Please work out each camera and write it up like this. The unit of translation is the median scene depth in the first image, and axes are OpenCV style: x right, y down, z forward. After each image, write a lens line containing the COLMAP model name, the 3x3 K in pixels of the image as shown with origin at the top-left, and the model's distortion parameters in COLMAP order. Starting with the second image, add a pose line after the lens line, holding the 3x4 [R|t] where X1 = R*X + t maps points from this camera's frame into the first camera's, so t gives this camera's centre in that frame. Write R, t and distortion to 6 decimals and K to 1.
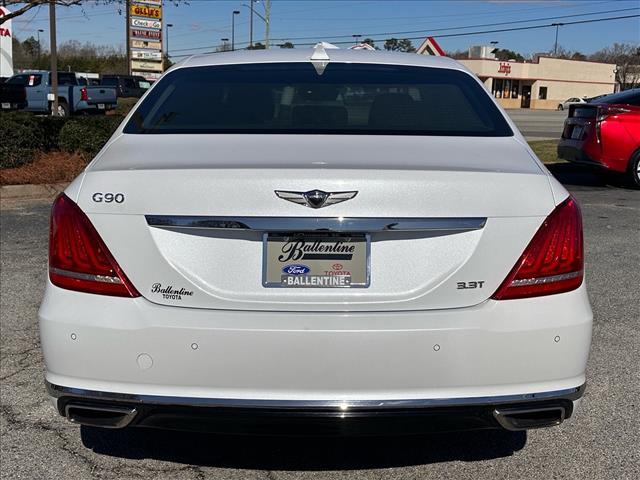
lens RADIAL K [[877.6, 0, 320.1], [0, 877.6, 239.6], [0, 0, 1]] dist [0.024431, 0.000000]
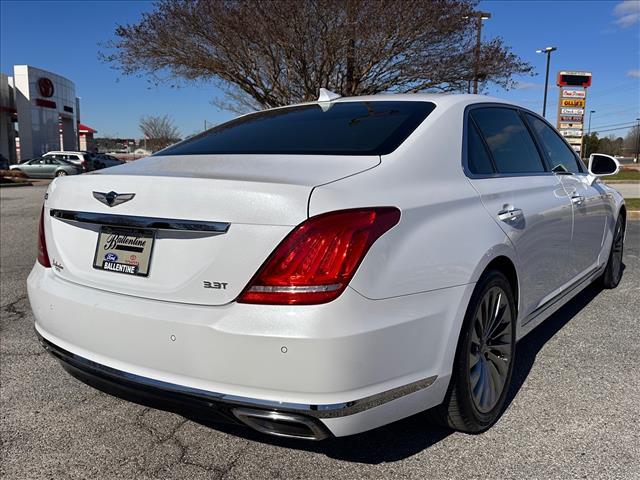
lens RADIAL K [[576.0, 0, 319.9], [0, 576.0, 241.1], [0, 0, 1]] dist [-0.005284, -0.000300]
pose [[0.823194, 0.068680, -0.563590, 0.666894], [-0.083460, 0.996511, -0.000468, -0.012024], [0.561592, 0.047422, 0.826054, 0.493136]]
